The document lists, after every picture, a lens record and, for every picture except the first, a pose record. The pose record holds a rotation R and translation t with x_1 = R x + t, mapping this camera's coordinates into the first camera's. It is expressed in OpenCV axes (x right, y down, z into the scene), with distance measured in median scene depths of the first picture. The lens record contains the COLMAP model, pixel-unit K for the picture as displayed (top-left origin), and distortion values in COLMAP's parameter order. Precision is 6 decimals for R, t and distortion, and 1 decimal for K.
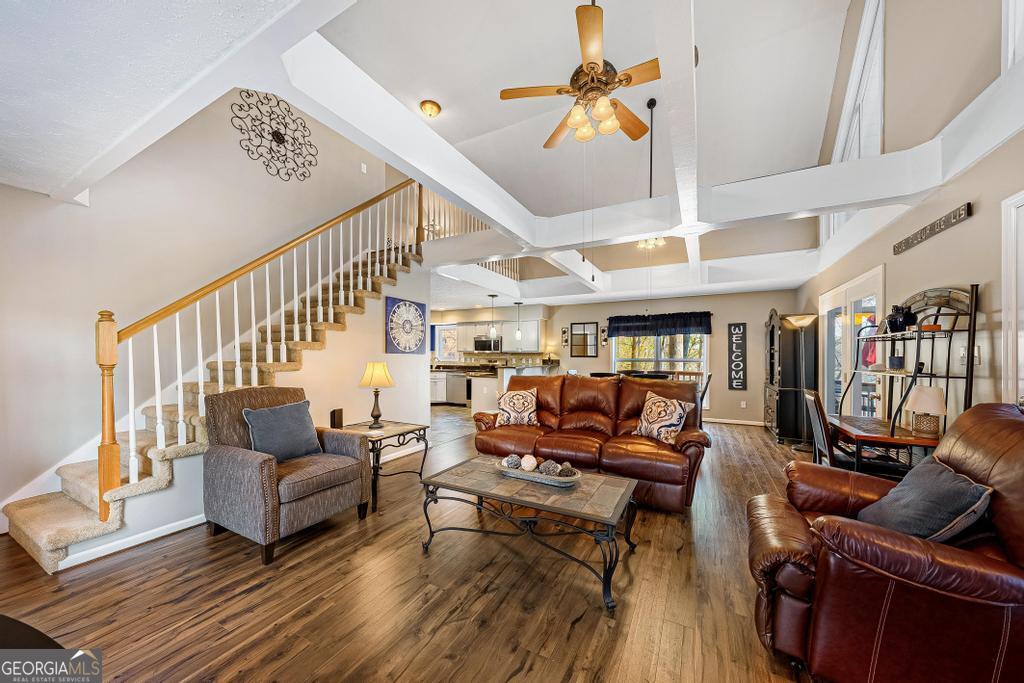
lens RADIAL K [[347.4, 0, 520.3], [0, 347.4, 361.2], [0, 0, 1]] dist [0.000547, 0.000029]
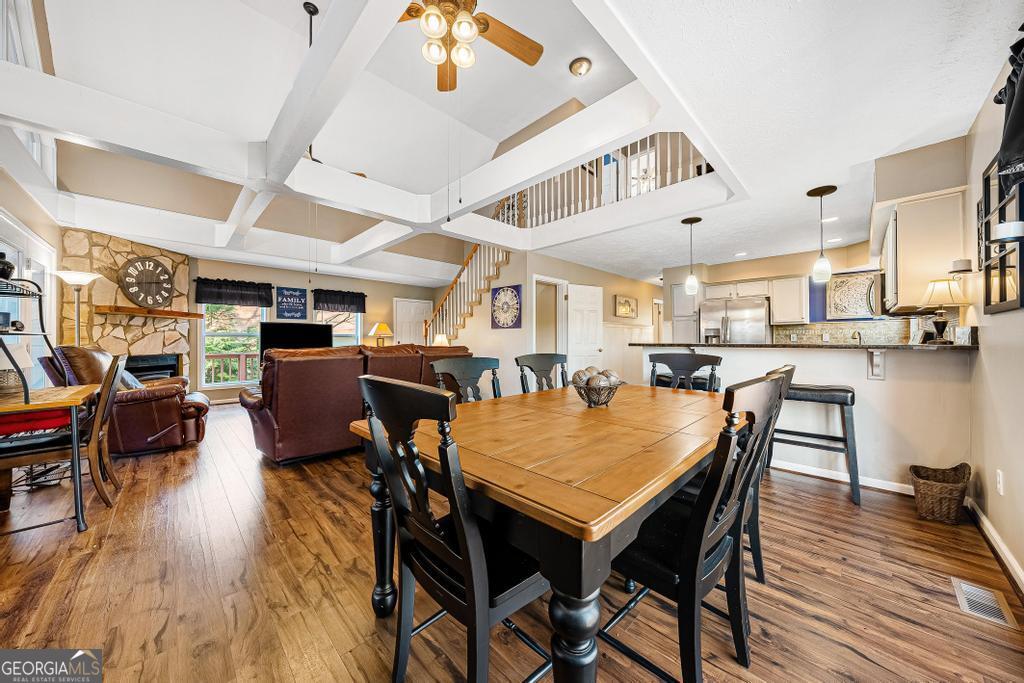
lens RADIAL K [[347.4, 0, 512.2], [0, 347.4, 339.6], [0, 0, 1]] dist [0.000547, 0.000029]
pose [[-0.306784, 0.000383, -0.951779, 0.769721], [-0.008728, 0.999957, 0.003215, 0.012256], [0.951739, 0.009293, -0.306768, 1.249983]]
